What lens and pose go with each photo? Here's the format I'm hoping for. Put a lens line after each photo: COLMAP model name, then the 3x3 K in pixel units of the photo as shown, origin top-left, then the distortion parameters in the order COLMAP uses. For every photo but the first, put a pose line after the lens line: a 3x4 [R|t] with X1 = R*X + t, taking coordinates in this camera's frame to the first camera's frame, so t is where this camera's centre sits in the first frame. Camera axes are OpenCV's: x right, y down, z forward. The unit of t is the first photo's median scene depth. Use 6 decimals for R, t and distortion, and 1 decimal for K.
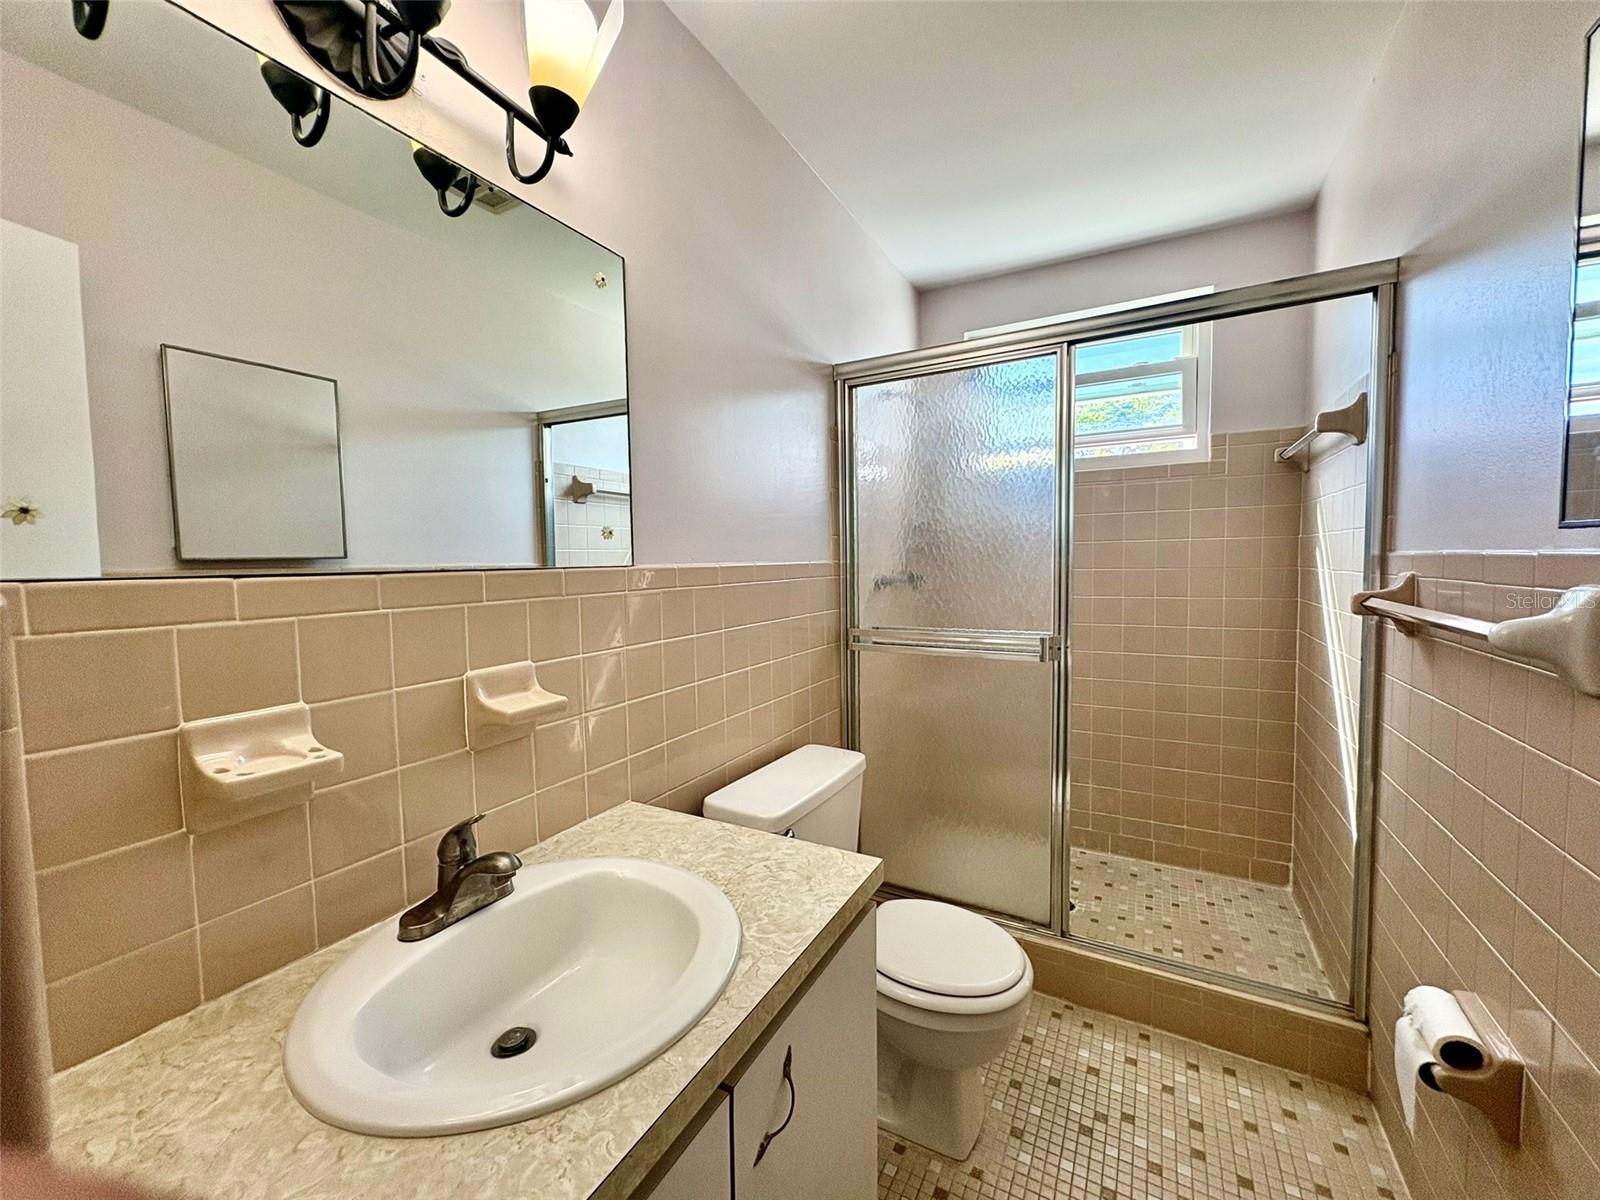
lens RADIAL K [[635.5, 0, 799.2], [0, 635.5, 597.9], [0, 0, 1]] dist [0.001262, -0.000117]
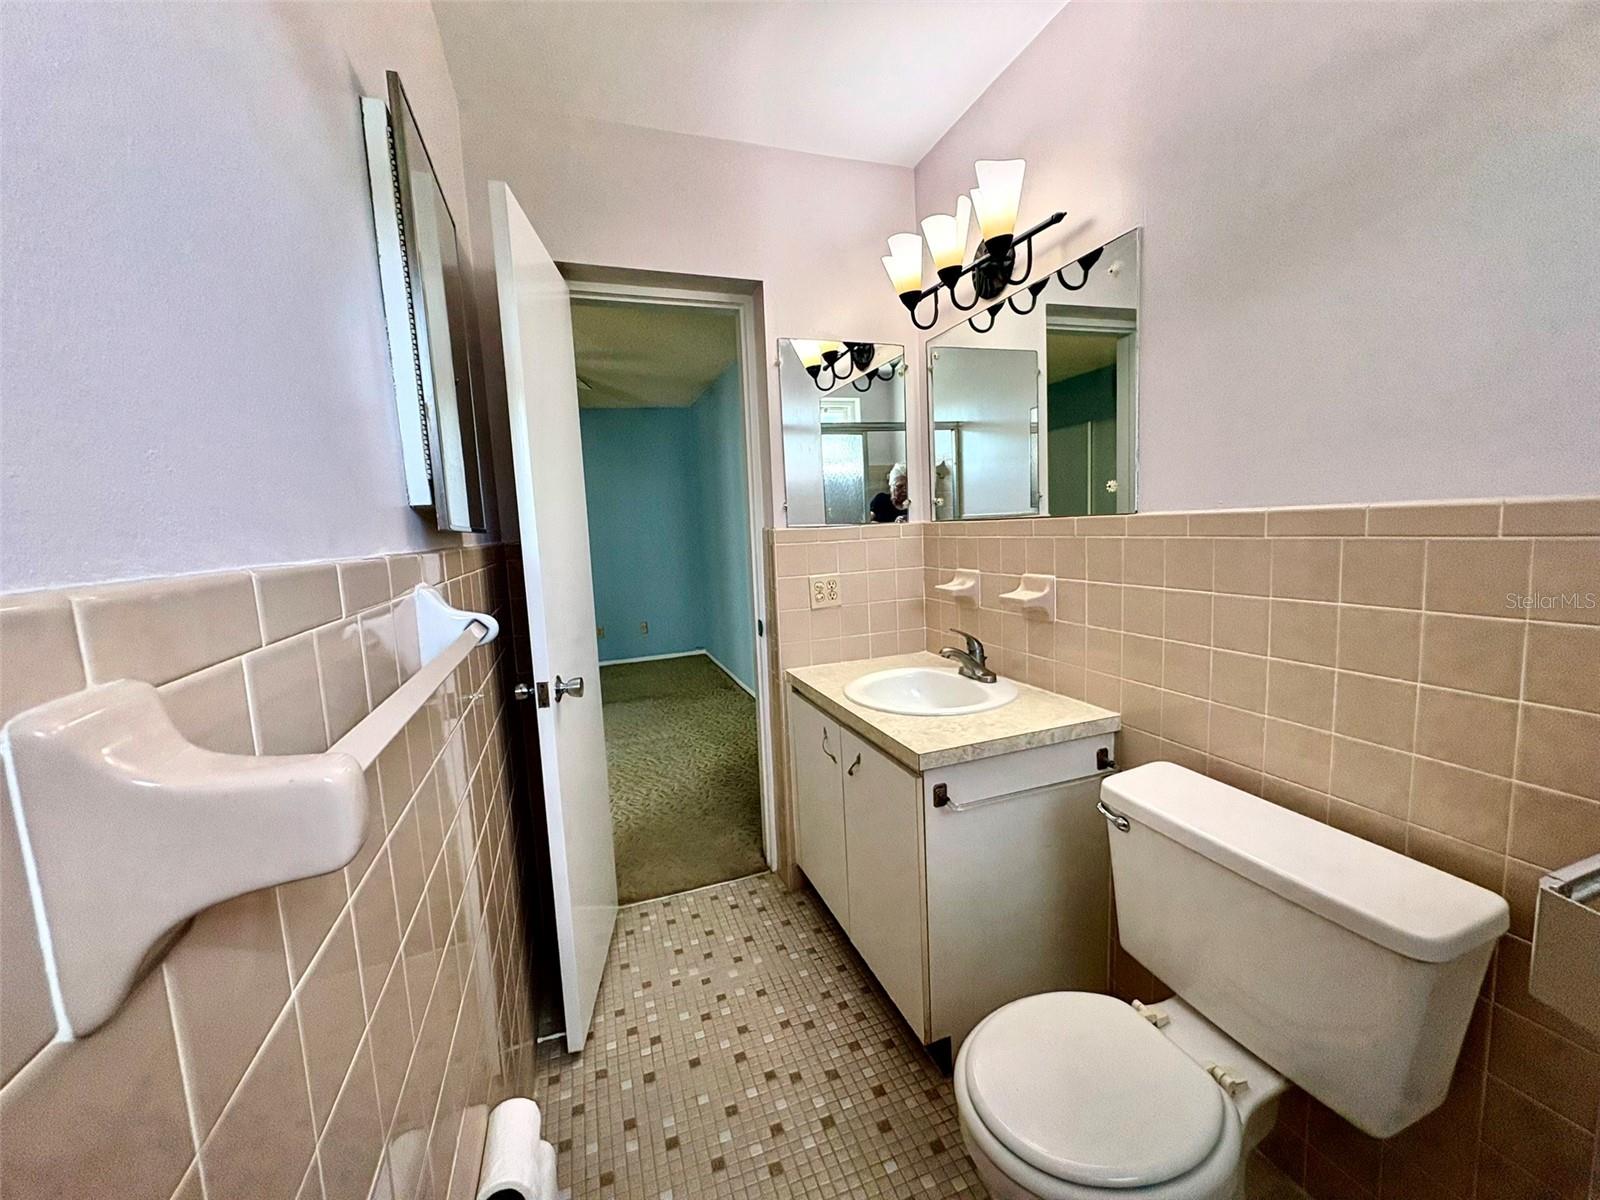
lens RADIAL K [[635.5, 0, 799.2], [0, 635.5, 597.9], [0, 0, 1]] dist [0.001262, -0.000117]
pose [[-0.656032, 0.148318, -0.740016, 1.159620], [0.025979, 0.984357, 0.174260, -0.138553], [0.754286, 0.095095, -0.649623, 1.548419]]
